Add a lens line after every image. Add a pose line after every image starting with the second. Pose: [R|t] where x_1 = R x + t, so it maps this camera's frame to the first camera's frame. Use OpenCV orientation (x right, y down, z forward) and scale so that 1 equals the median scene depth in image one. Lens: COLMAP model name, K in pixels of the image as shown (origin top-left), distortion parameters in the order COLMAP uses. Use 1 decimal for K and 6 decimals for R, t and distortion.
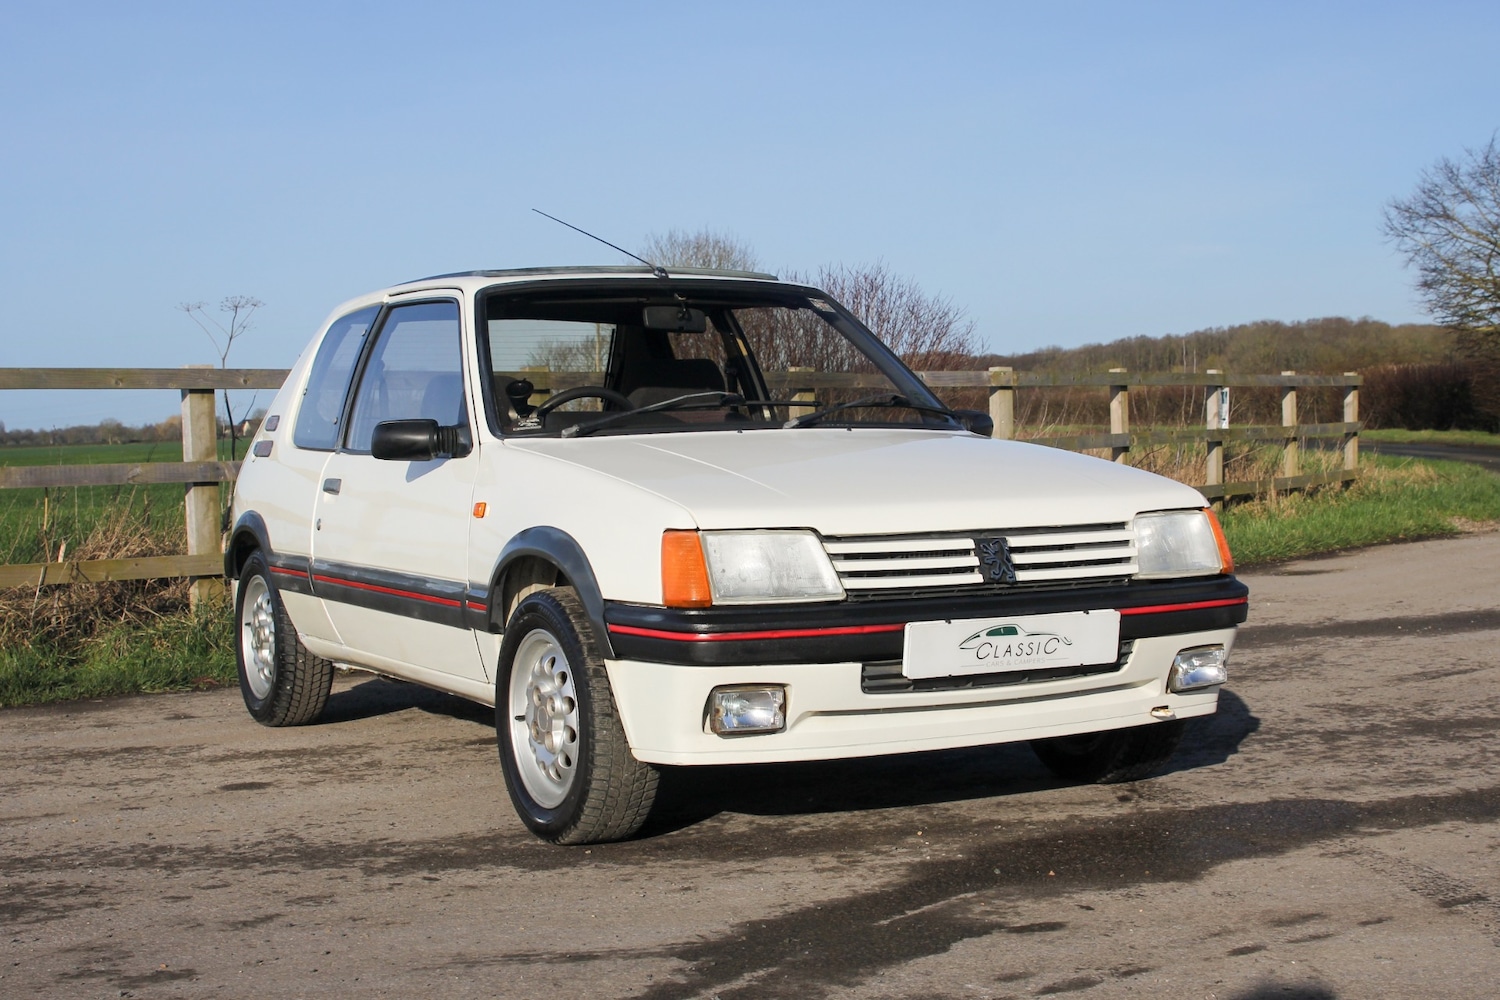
lens RADIAL K [[2270.1, 0, 752.0], [0, 2270.1, 475.6], [0, 0, 1]] dist [-0.070273, 0.012698]
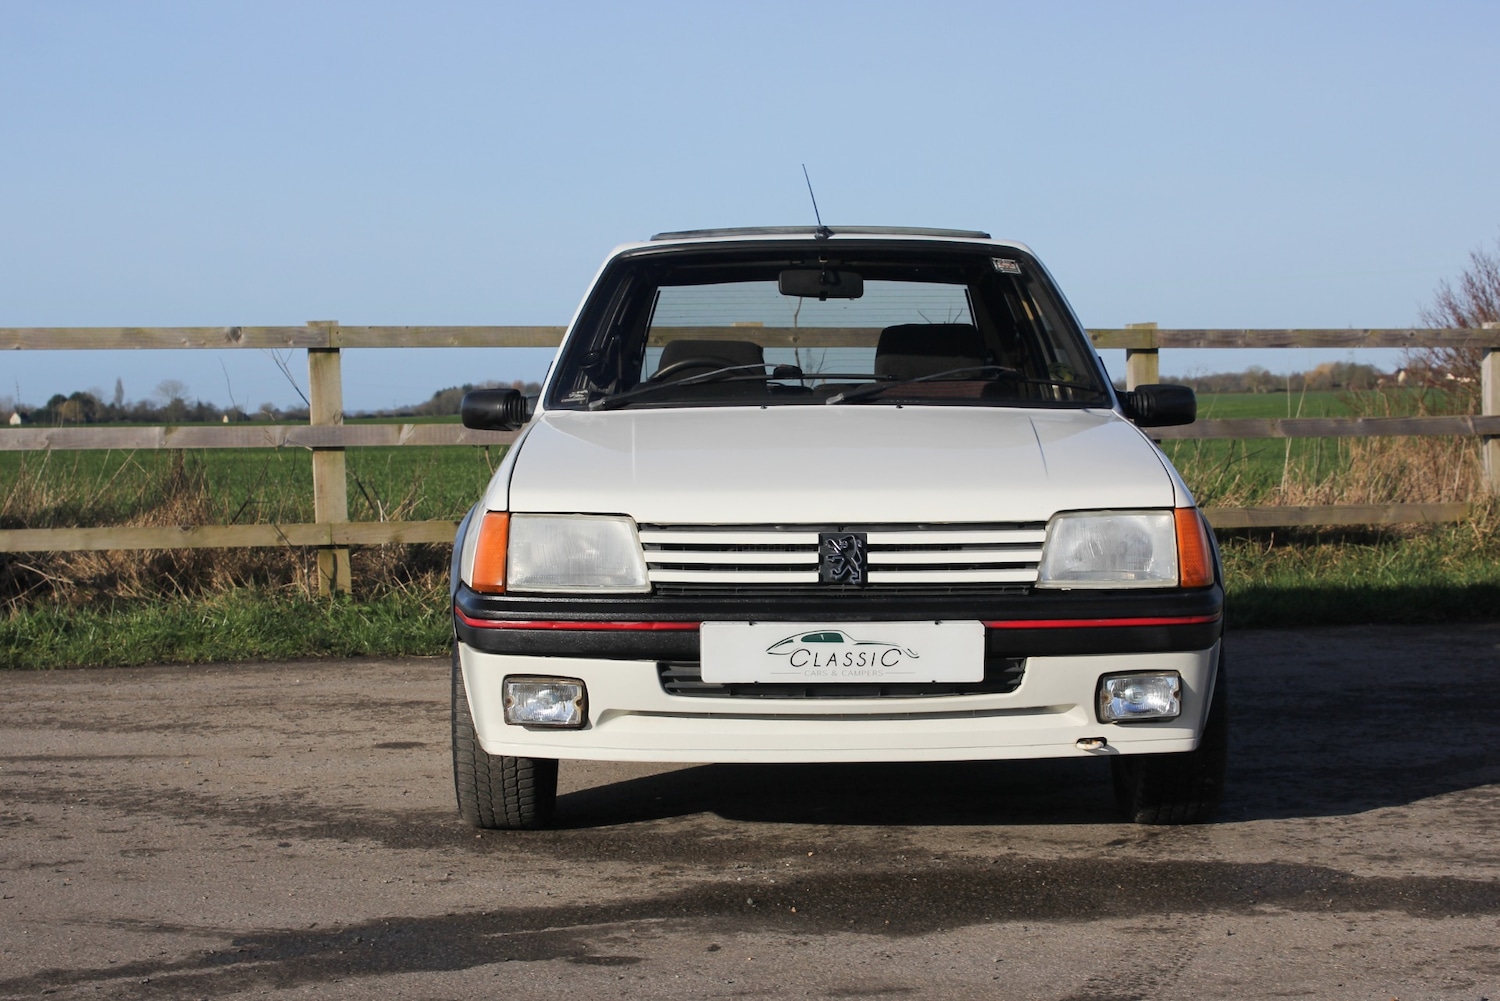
lens RADIAL K [[2411.0, 0, 750.0], [0, 2411.0, 500.5], [0, 0, 1]] dist [-0.004434, 0.001233]
pose [[0.882876, 0.035952, -0.468227, 0.495590], [-0.021768, 0.999126, 0.035672, -0.017814], [0.469100, -0.021302, 0.882888, 0.135316]]
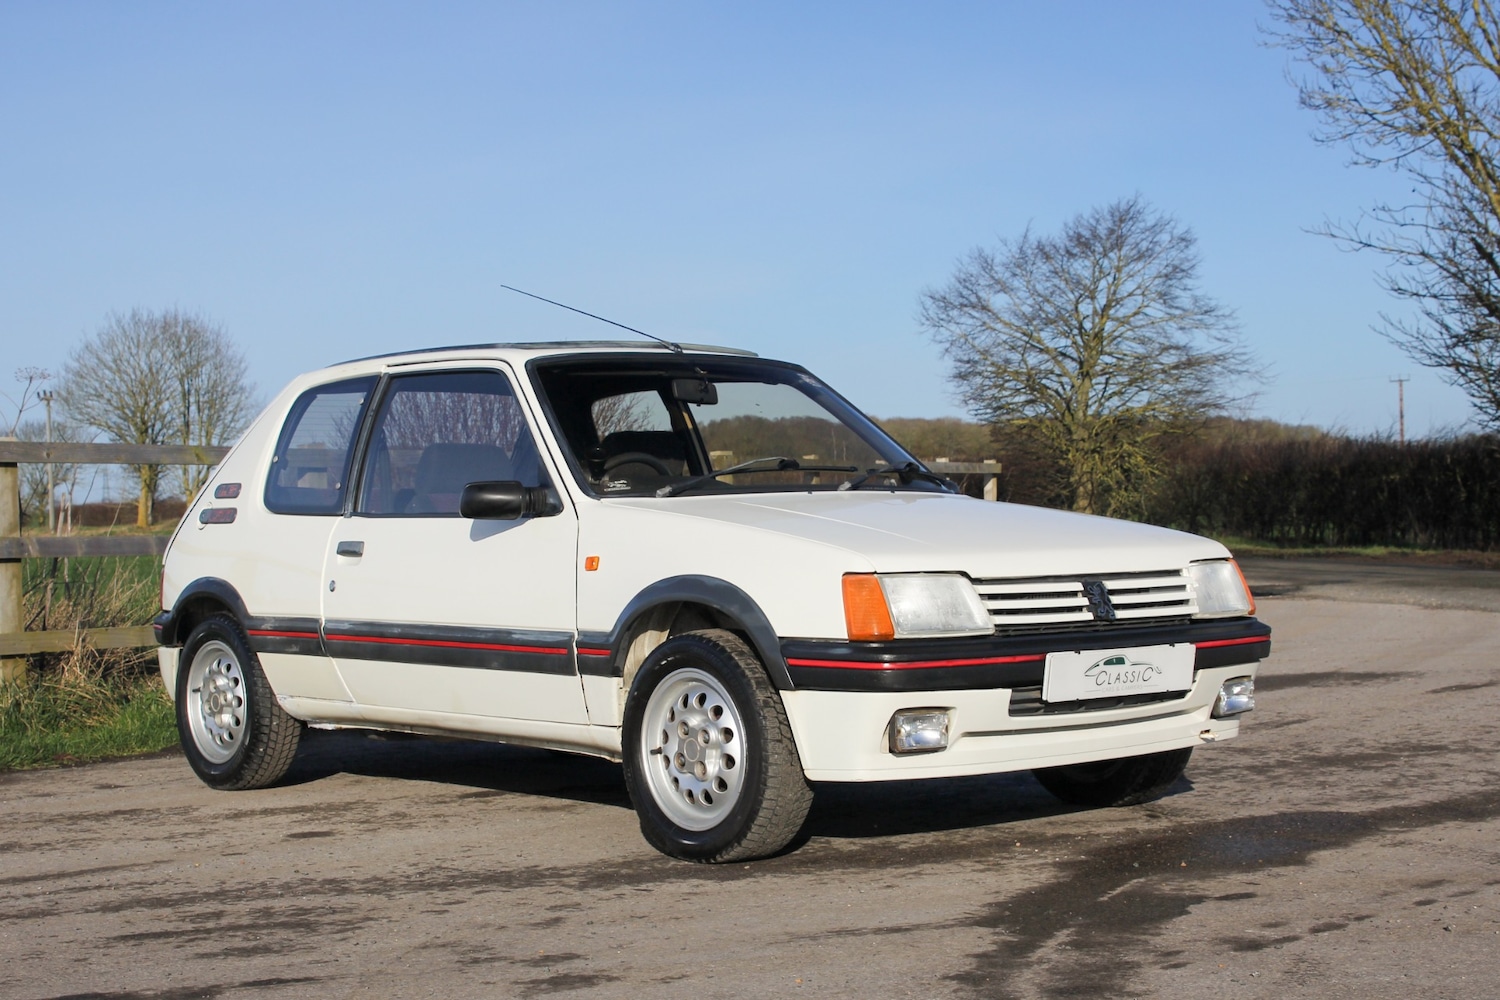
lens RADIAL K [[2453.6, 0, 710.0], [0, 2453.6, 501.6], [0, 0, 1]] dist [-0.064333, -0.003392]
pose [[0.977622, 0.002651, 0.210351, -0.331022], [0.003936, 0.999515, -0.030889, 0.023447], [-0.210331, 0.031026, 0.977138, -0.167206]]
